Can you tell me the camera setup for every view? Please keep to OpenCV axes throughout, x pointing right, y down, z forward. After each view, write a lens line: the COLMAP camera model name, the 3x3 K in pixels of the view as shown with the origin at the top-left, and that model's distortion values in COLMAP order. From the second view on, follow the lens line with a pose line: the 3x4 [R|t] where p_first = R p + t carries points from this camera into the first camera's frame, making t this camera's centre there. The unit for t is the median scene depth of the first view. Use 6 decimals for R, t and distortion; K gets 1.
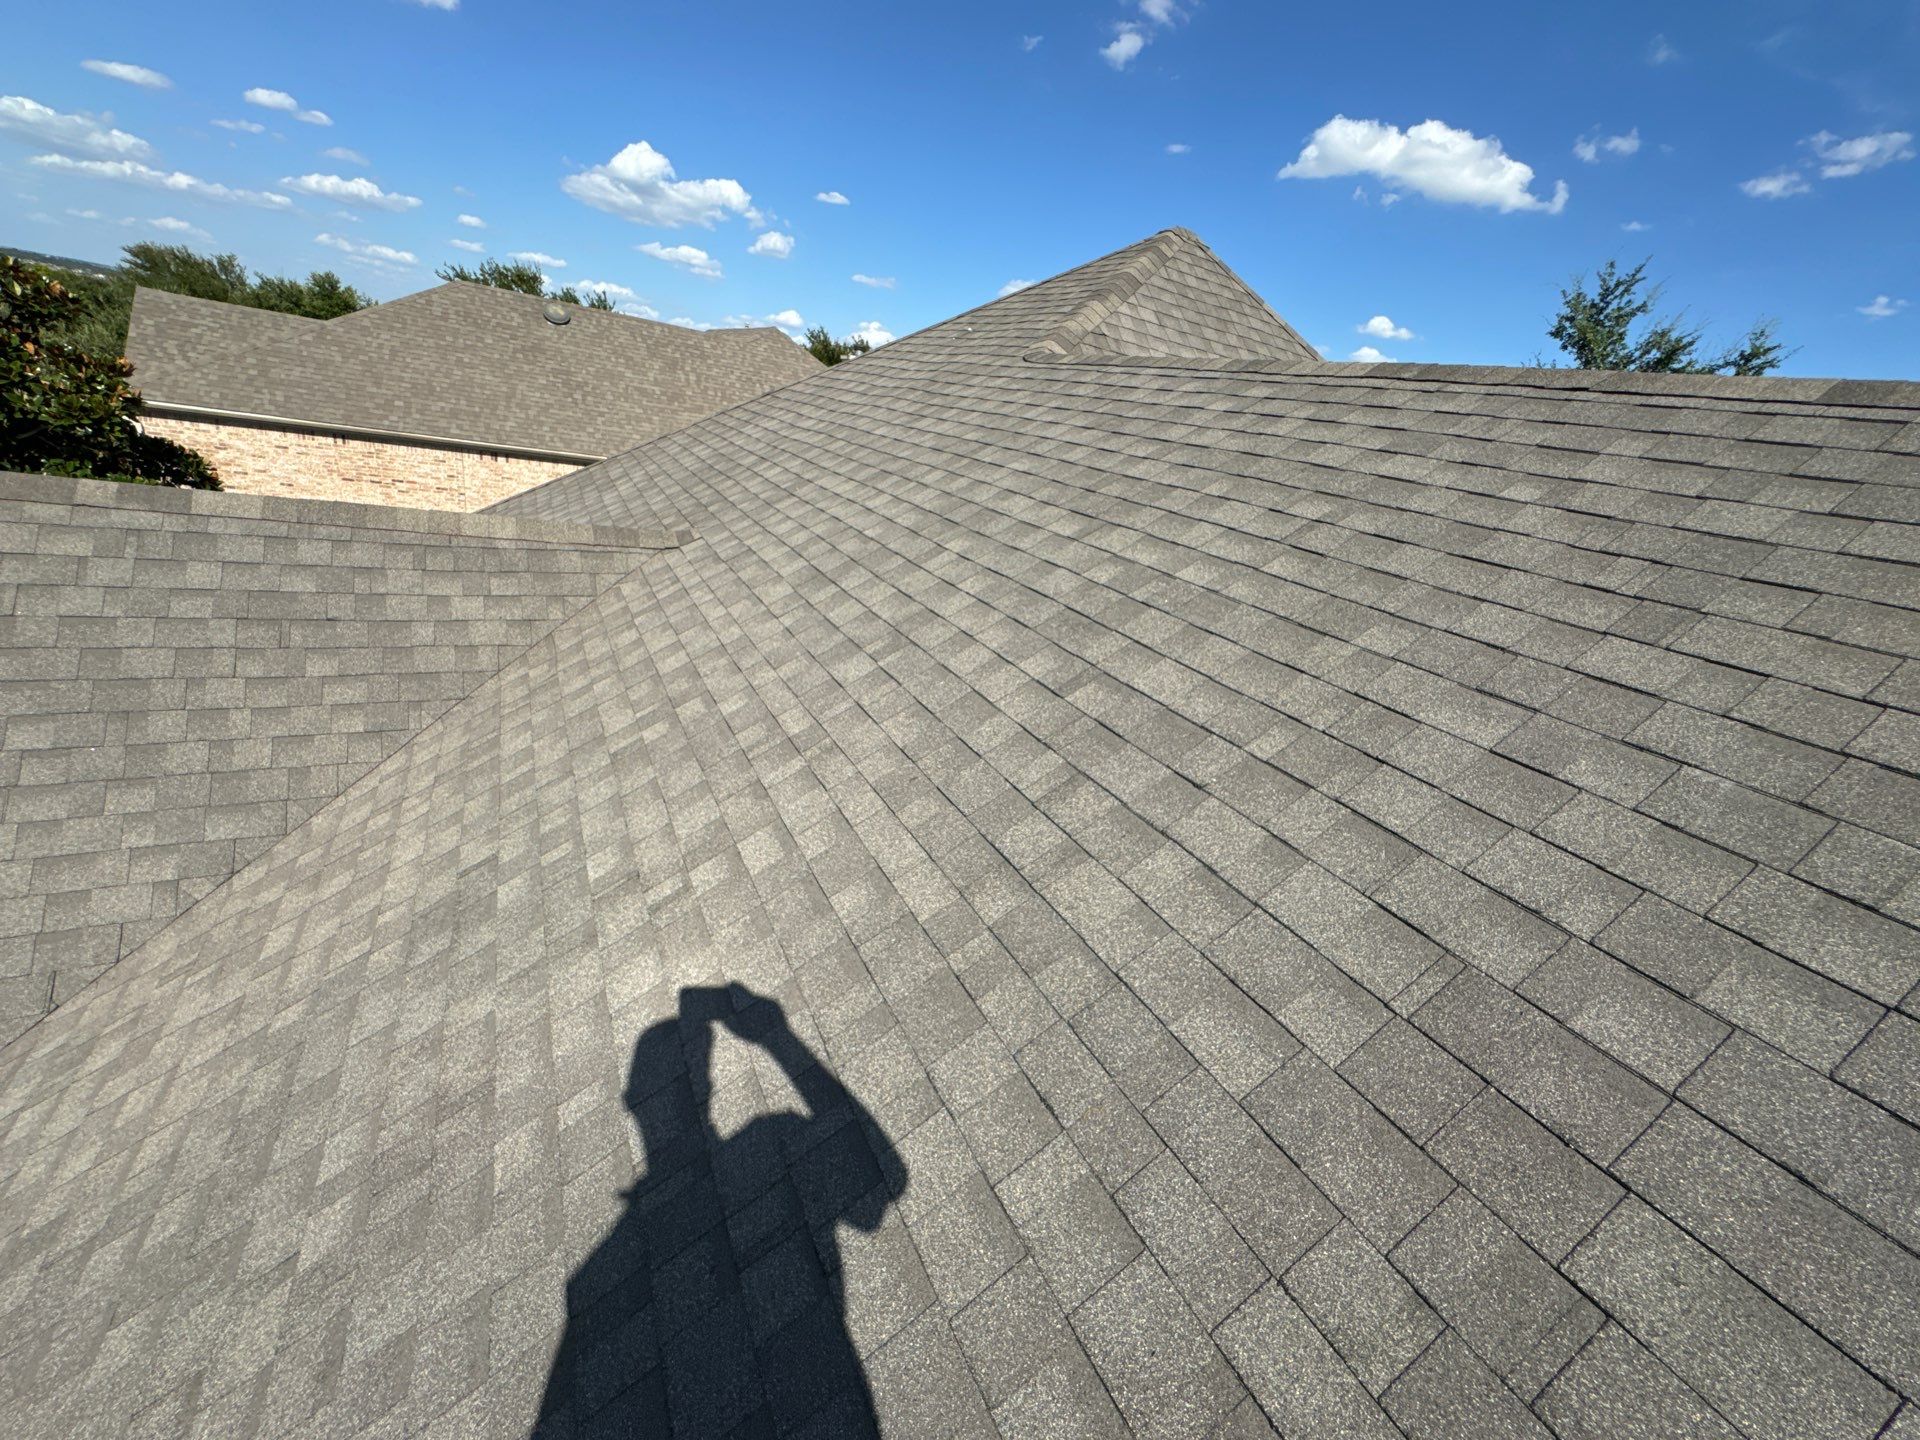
lens RADIAL K [[774.2, 0, 957.1], [0, 774.2, 719.0], [0, 0, 1]] dist [-0.003462, 0.000922]
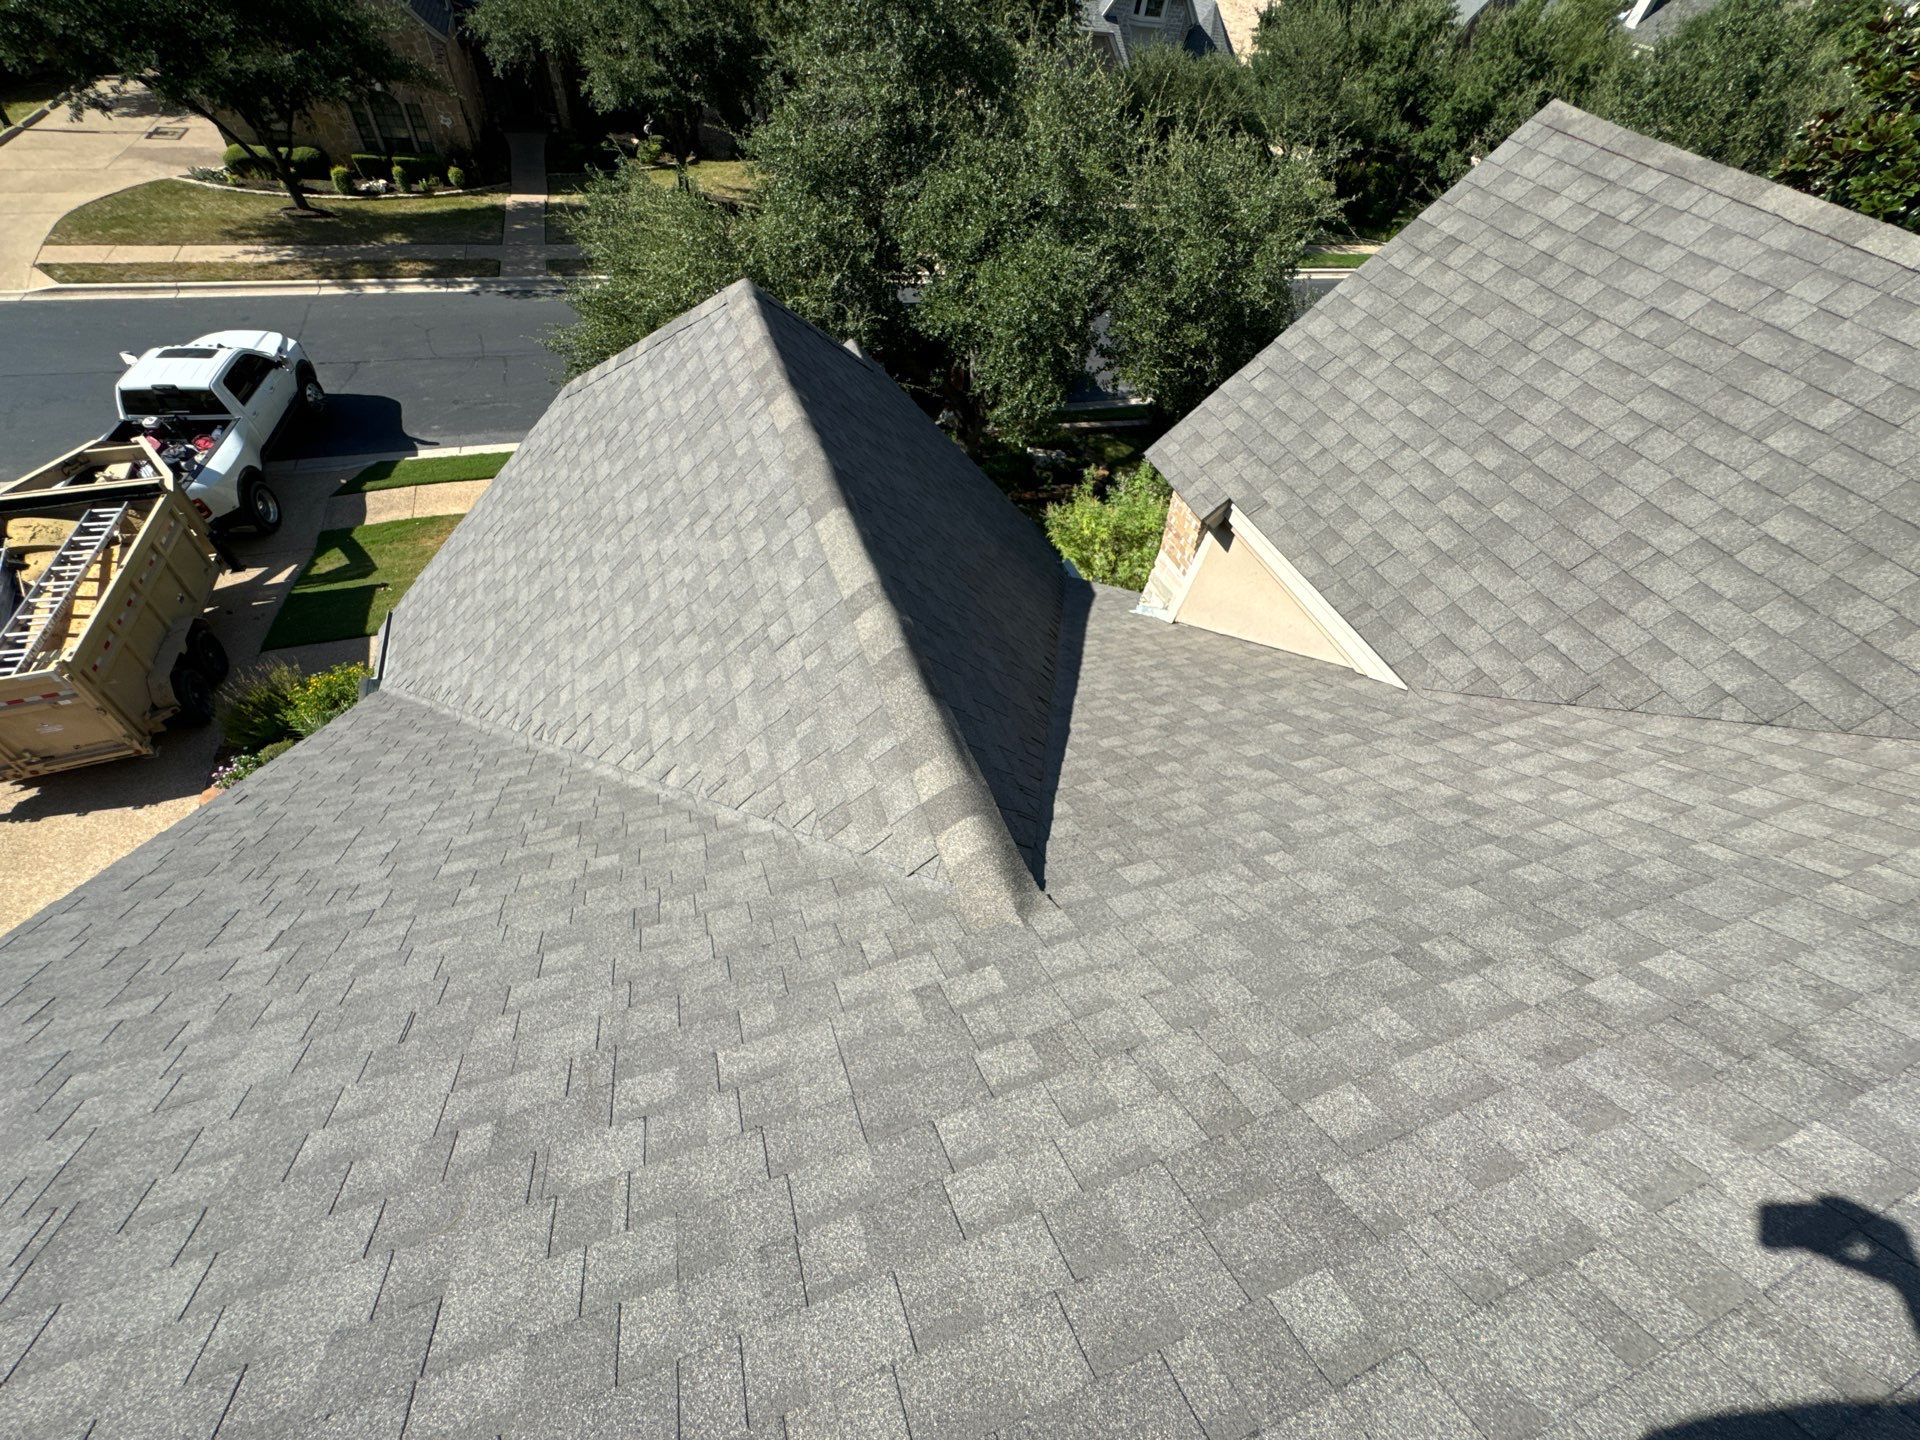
lens RADIAL K [[774.2, 0, 957.1], [0, 774.2, 719.0], [0, 0, 1]] dist [-0.003462, 0.000922]
pose [[-0.113565, 0.627344, -0.770417, -0.066722], [-0.486609, 0.640939, 0.593640, 0.152366], [0.866207, 0.442308, 0.232483, -0.196950]]
